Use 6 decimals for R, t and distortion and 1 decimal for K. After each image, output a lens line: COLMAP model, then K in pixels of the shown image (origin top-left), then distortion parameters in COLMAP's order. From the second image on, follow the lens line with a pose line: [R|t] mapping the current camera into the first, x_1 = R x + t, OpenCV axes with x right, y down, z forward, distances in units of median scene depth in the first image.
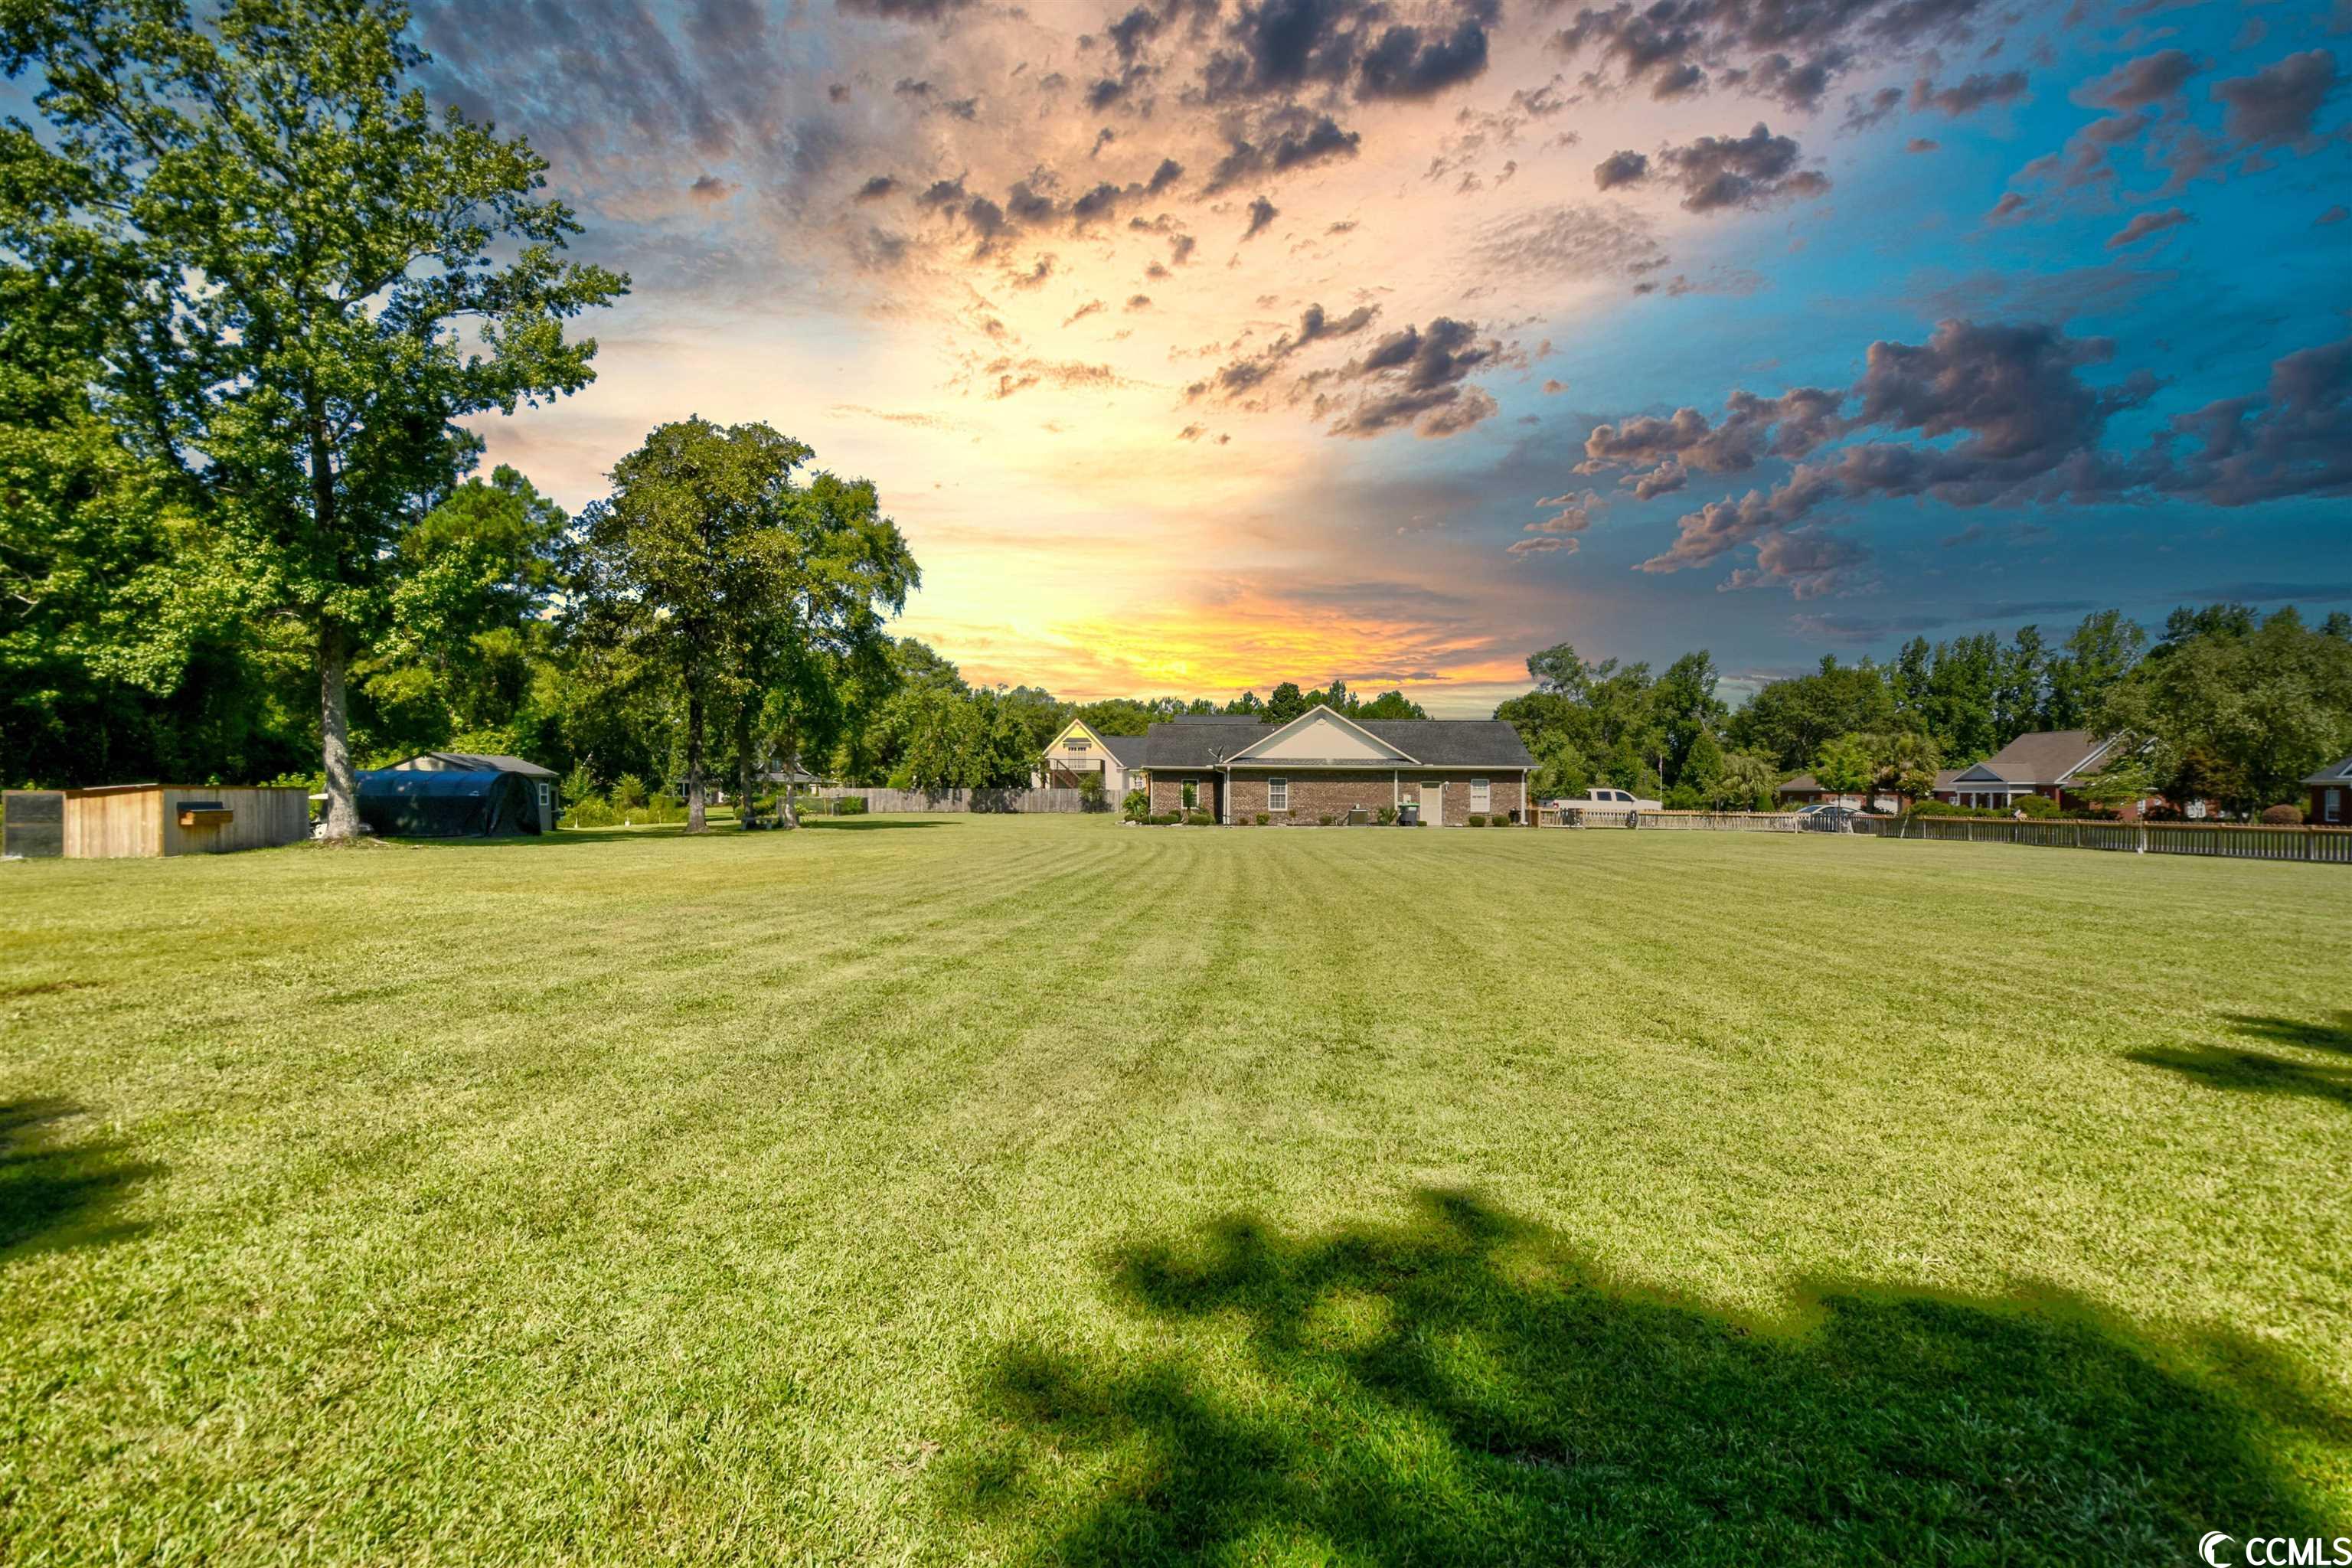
lens RADIAL K [[1043.6, 0, 1191.8], [0, 1043.6, 812.6], [0, 0, 1]] dist [0.004513, -0.000467]
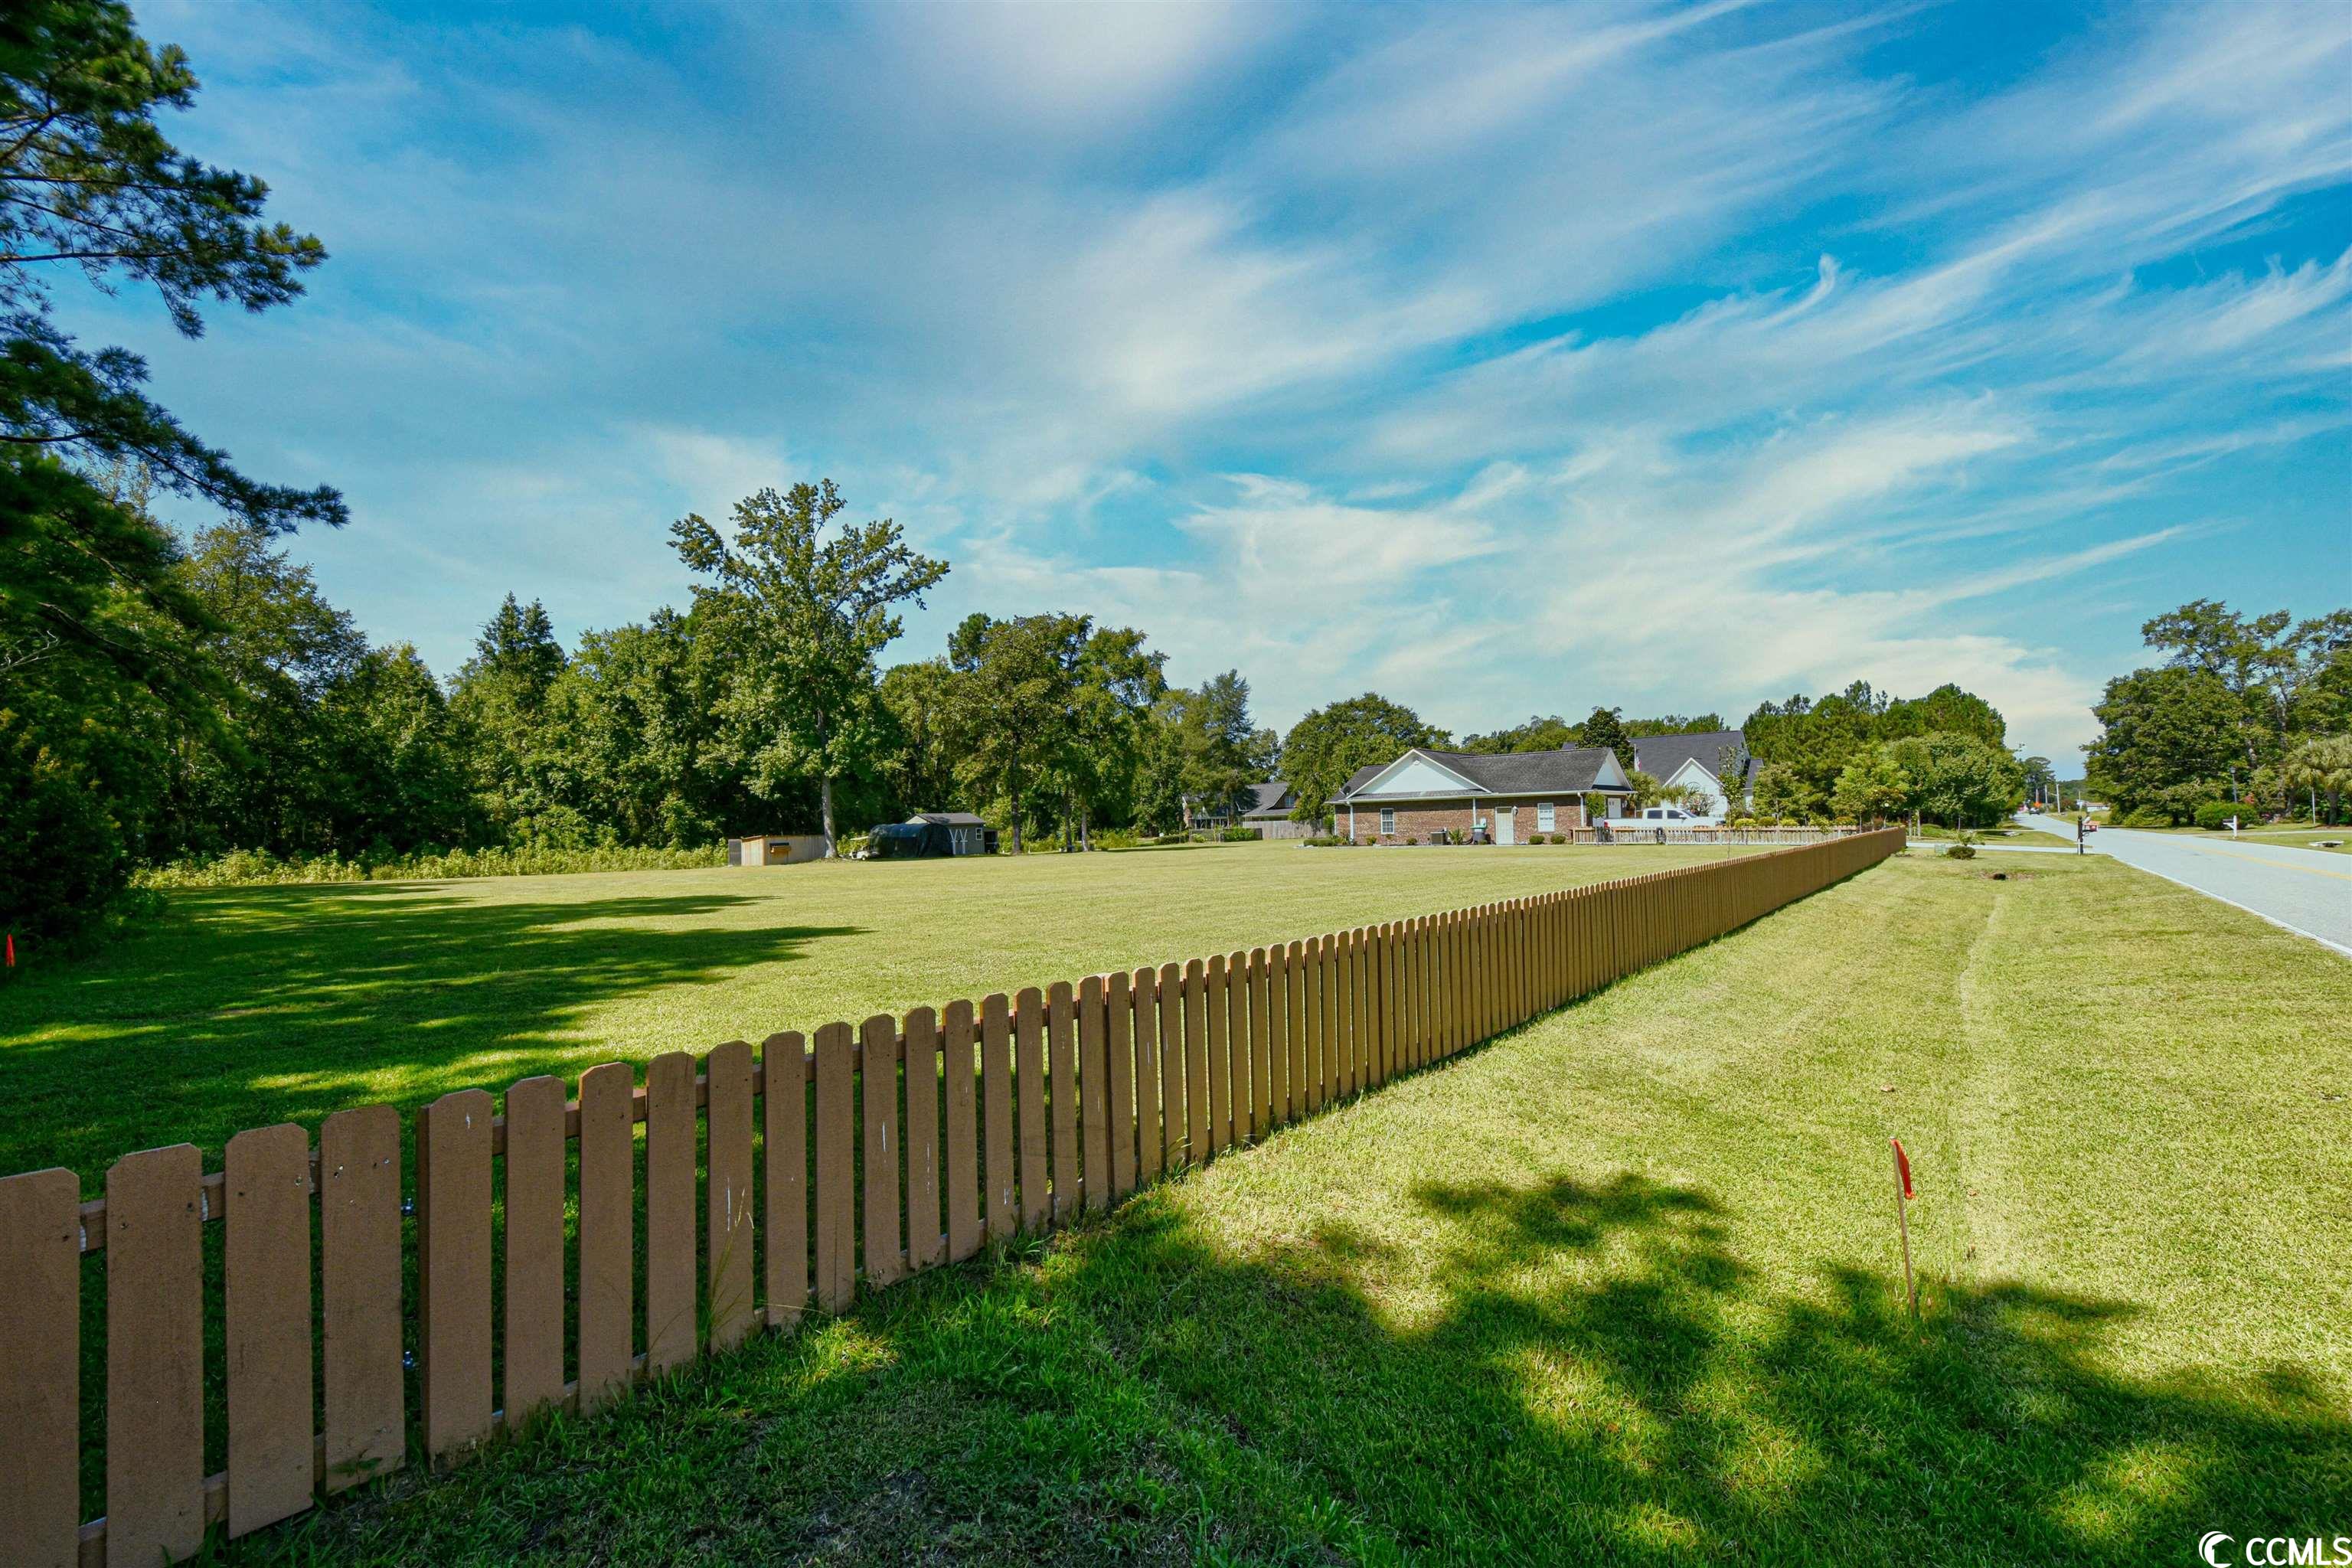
lens RADIAL K [[1032.3, 0, 1177.5], [0, 1032.3, 798.0], [0, 0, 1]] dist [-0.000124, -0.000532]
pose [[0.795568, -0.041654, -0.604431, 0.650927], [0.019138, 0.998864, -0.043646, 0.004496], [0.605562, 0.023155, 0.795461, -0.170598]]
